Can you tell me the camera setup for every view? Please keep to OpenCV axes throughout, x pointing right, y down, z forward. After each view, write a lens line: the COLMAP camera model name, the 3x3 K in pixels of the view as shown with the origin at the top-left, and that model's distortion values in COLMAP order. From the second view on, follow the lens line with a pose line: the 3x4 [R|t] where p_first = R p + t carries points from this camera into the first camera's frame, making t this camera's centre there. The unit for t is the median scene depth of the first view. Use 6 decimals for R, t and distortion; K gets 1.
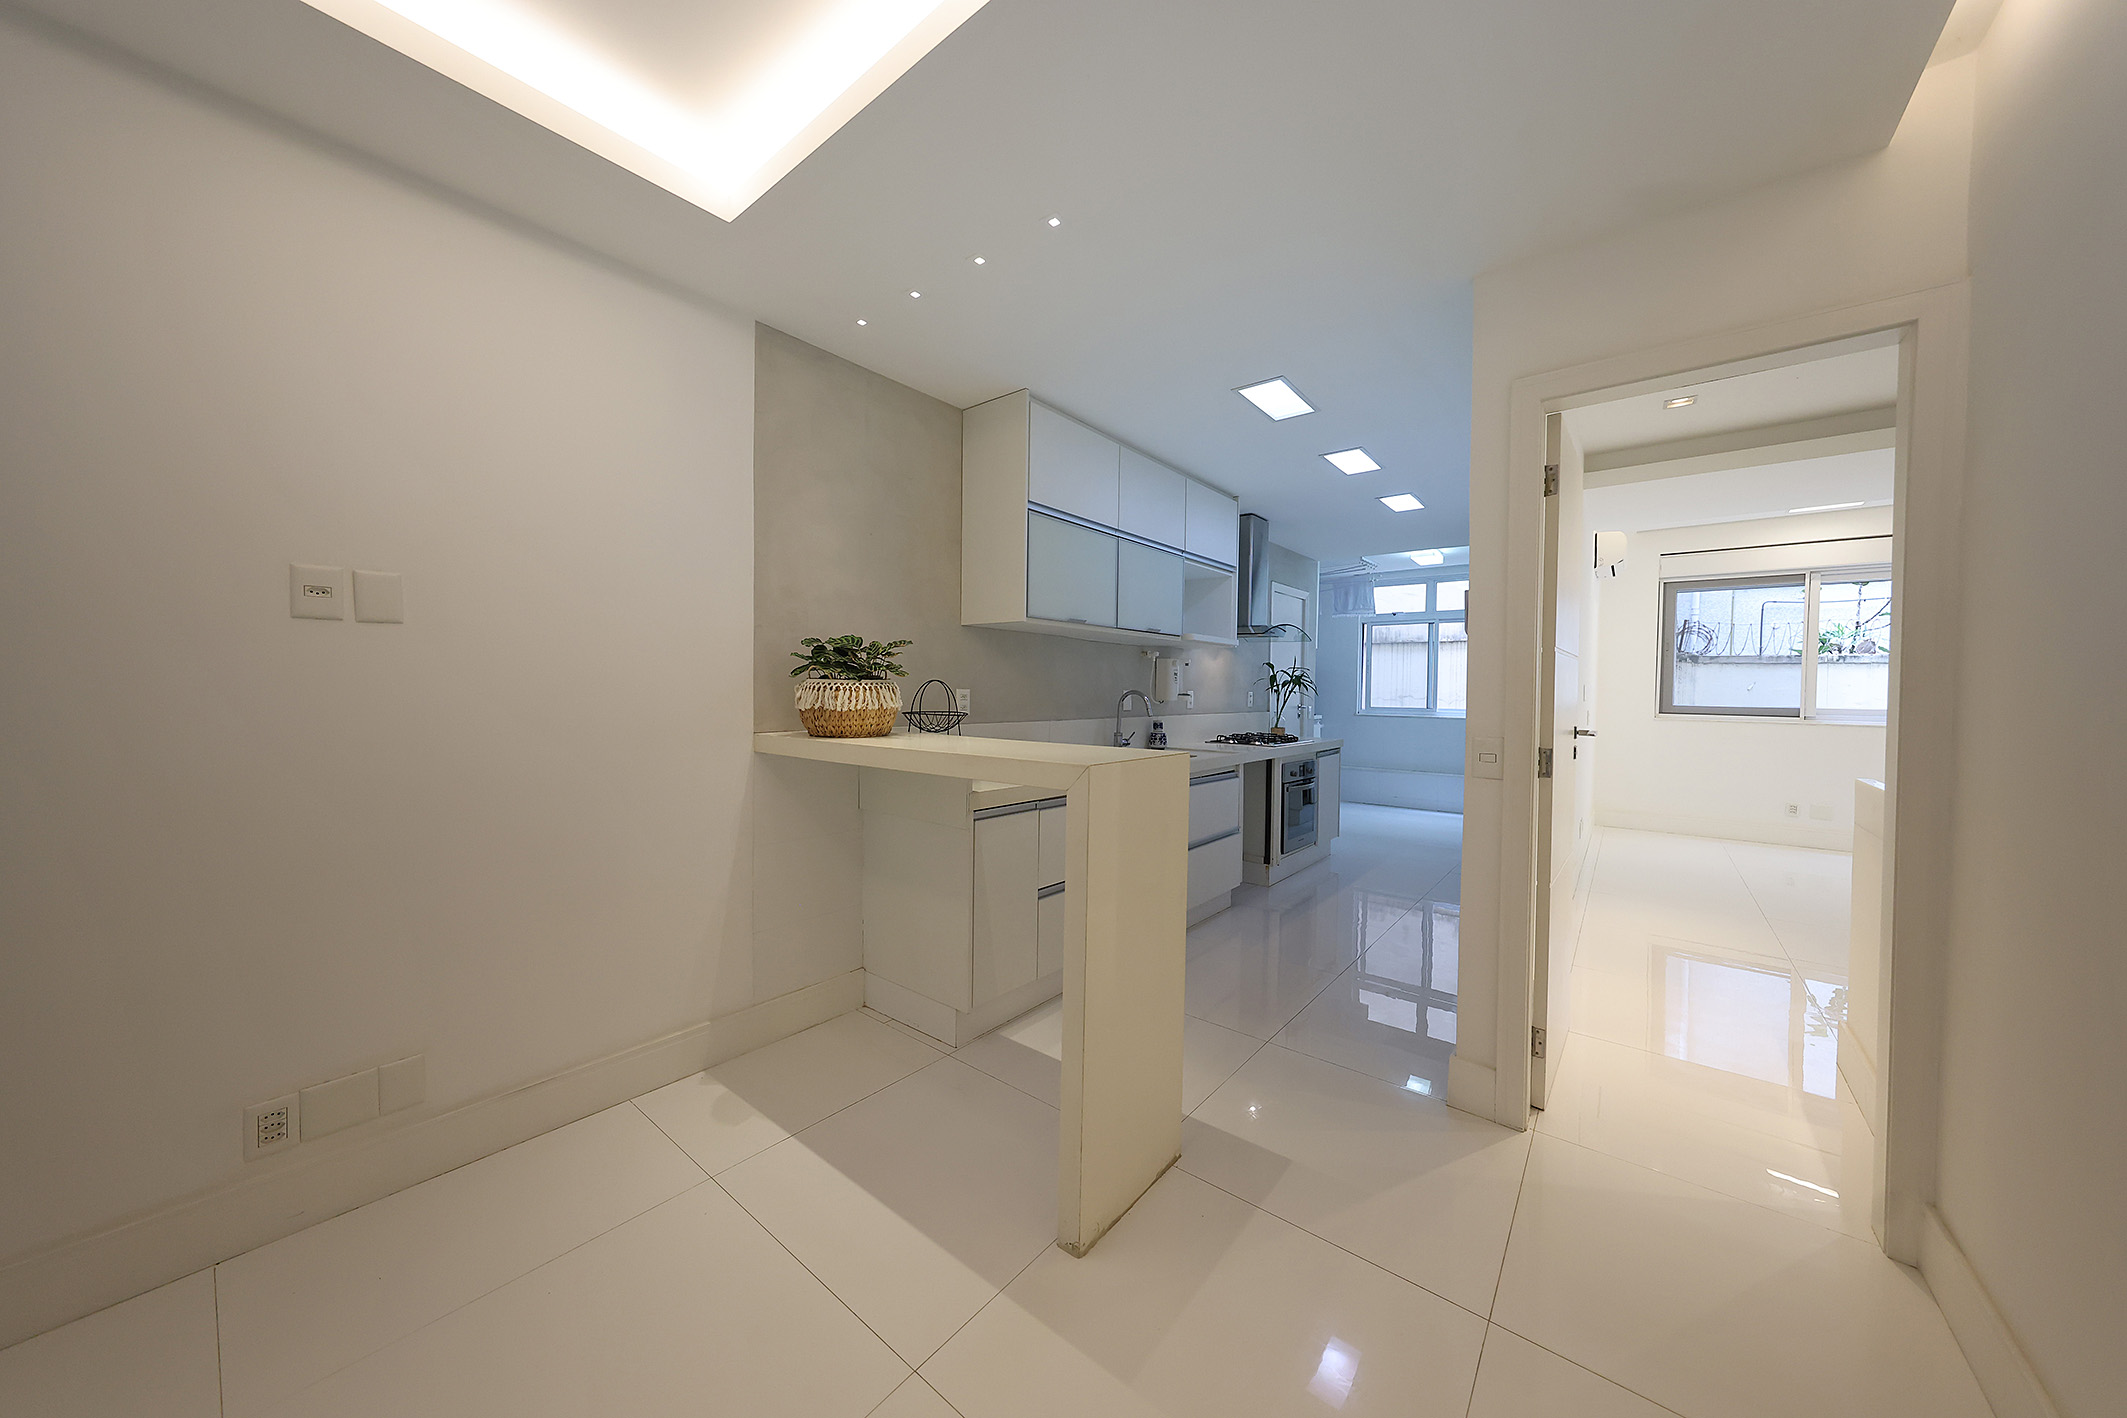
lens RADIAL K [[716.9, 0, 1062.6], [0, 716.9, 716.5], [0, 0, 1]] dist [0.000644, -0.000038]
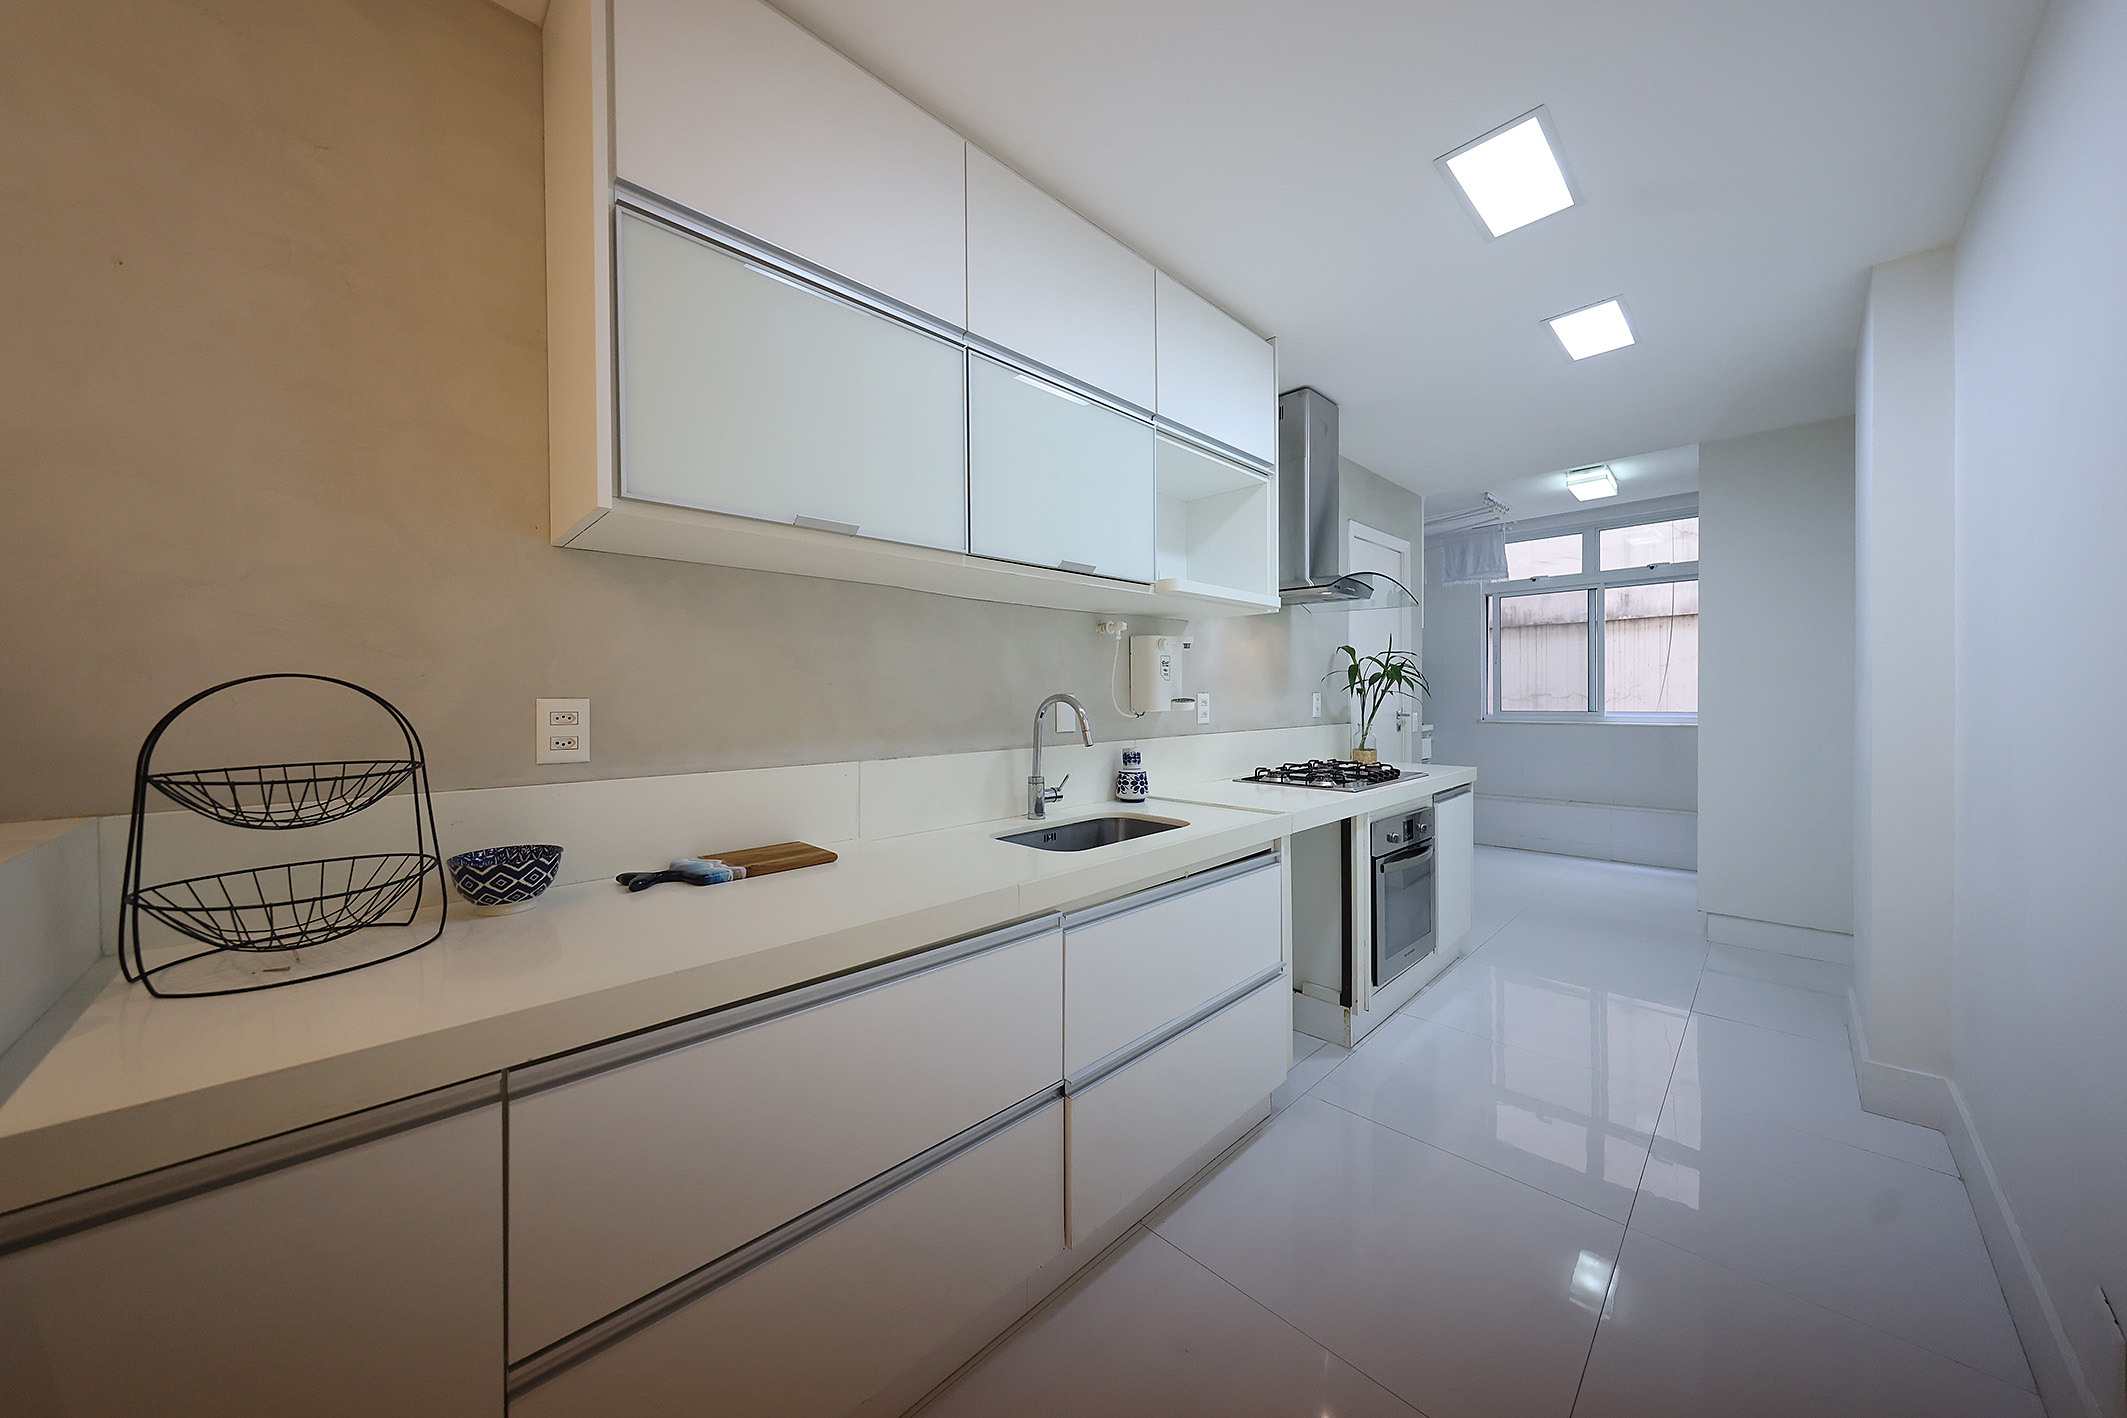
lens RADIAL K [[716.9, 0, 1067.6], [0, 716.9, 703.2], [0, 0, 1]] dist [0.000644, -0.000038]
pose [[0.993695, -0.018161, -0.110632, 0.132375], [0.015209, 0.999507, -0.027469, -0.013510], [0.111077, 0.025613, 0.993482, 0.409870]]
